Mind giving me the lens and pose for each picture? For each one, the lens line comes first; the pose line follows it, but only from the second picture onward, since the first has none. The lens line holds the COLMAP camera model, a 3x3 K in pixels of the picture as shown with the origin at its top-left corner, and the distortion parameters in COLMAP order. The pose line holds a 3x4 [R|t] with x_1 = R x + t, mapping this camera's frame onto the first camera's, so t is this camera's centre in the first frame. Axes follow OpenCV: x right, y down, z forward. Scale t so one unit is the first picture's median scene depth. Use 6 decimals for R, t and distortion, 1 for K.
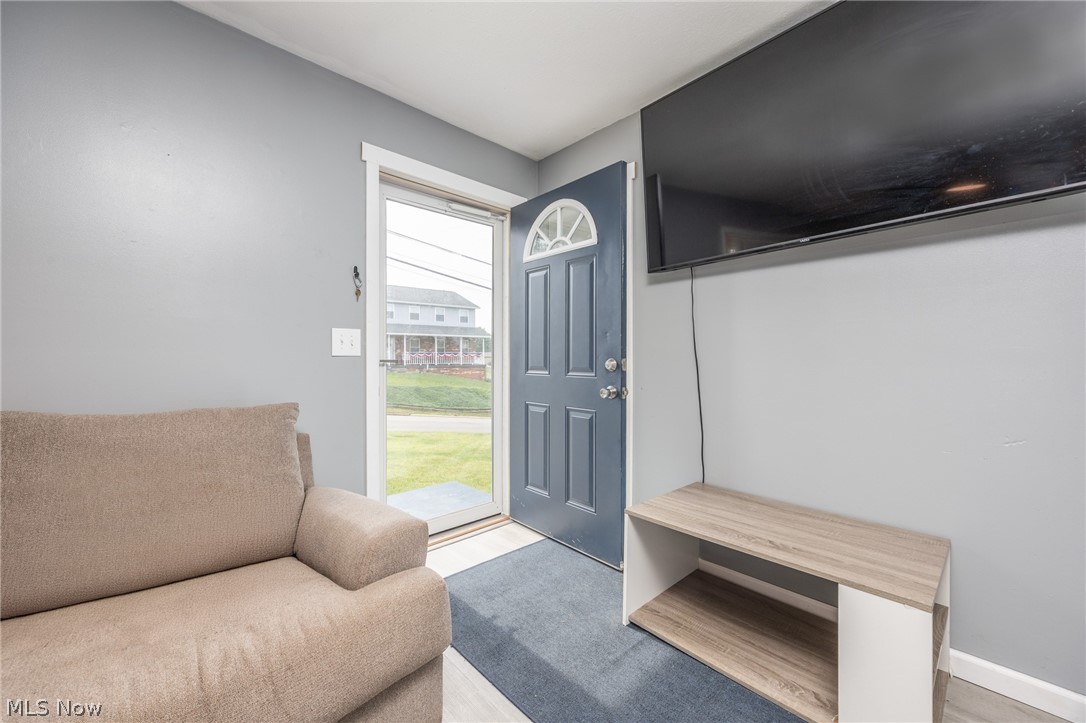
lens RADIAL K [[419.0, 0, 543.3], [0, 419.0, 362.9], [0, 0, 1]] dist [-0.002589, -0.000014]
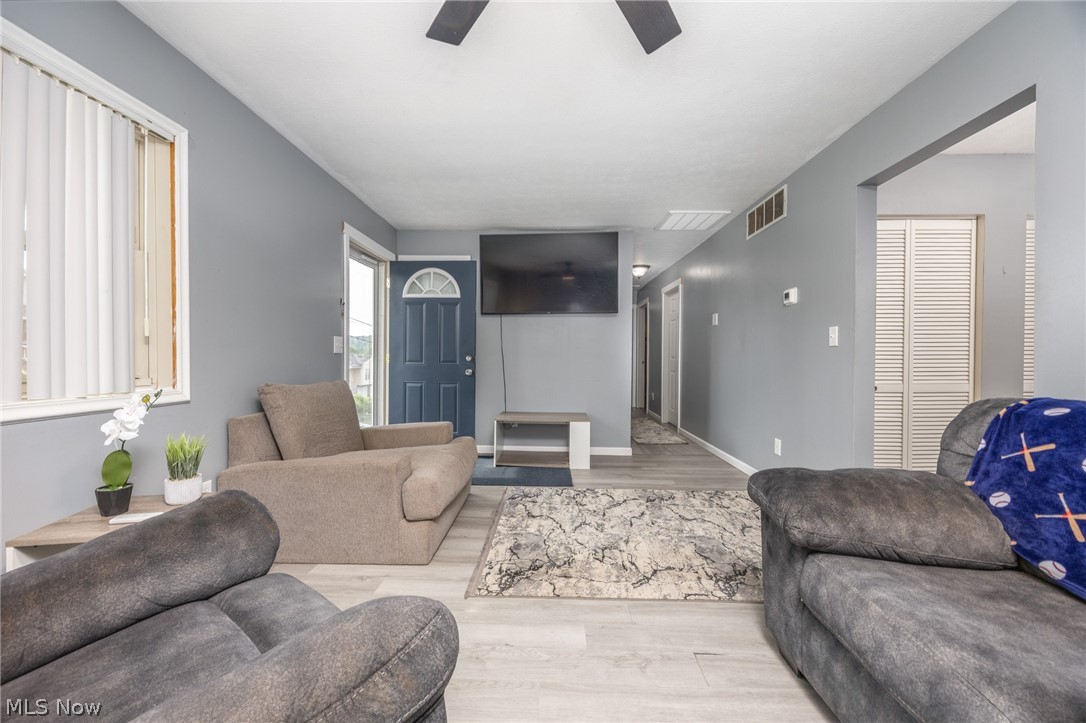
lens RADIAL K [[419.0, 0, 540.8], [0, 419.0, 362.3], [0, 0, 1]] dist [-0.002589, -0.000014]
pose [[0.723489, -0.006435, 0.690306, -0.918255], [0.004555, 0.999979, 0.004549, 0.012423], [-0.690321, -0.000147, 0.723503, -0.660667]]
